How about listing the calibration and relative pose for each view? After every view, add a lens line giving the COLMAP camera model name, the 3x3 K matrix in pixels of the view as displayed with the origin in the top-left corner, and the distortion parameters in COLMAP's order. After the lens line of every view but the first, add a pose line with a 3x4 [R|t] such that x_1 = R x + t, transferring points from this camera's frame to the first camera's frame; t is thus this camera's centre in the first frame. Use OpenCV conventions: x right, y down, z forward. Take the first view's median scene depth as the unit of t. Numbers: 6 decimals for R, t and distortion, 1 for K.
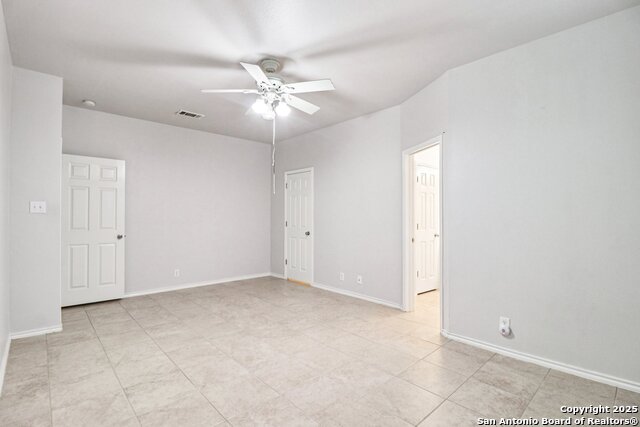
lens RADIAL K [[297.6, 0, 314.1], [0, 297.6, 213.0], [0, 0, 1]] dist [0.000340, -0.011211]
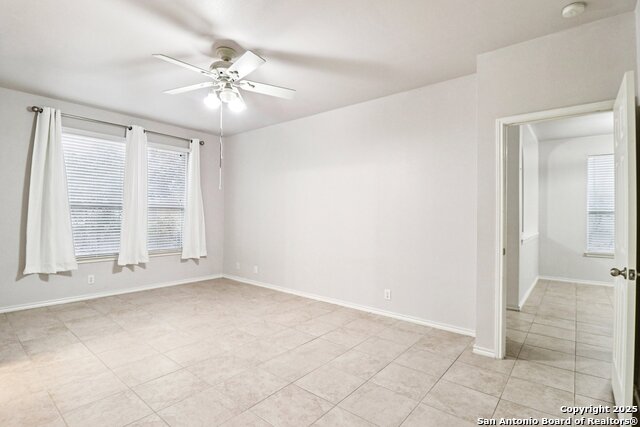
lens RADIAL K [[316.9, 0, 309.0], [0, 316.9, 207.3], [0, 0, 1]] dist [0.002799, -0.014054]
pose [[-0.993112, -0.017051, -0.115925, -0.281574], [-0.013494, 0.999416, -0.031399, 0.017663], [0.116393, -0.029618, -0.992762, 1.920289]]
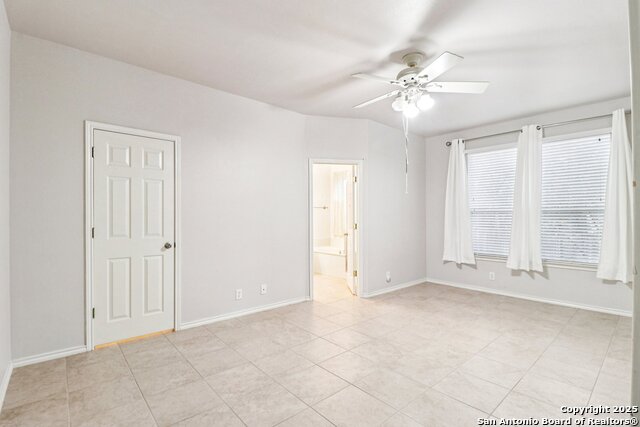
lens RADIAL K [[297.6, 0, 314.1], [0, 297.6, 213.0], [0, 0, 1]] dist [0.000340, -0.011211]
pose [[0.038660, 0.008705, 0.999215, -1.059531], [-0.010829, 0.999907, -0.008292, 0.009767], [-0.999194, -0.010500, 0.038751, 1.214274]]
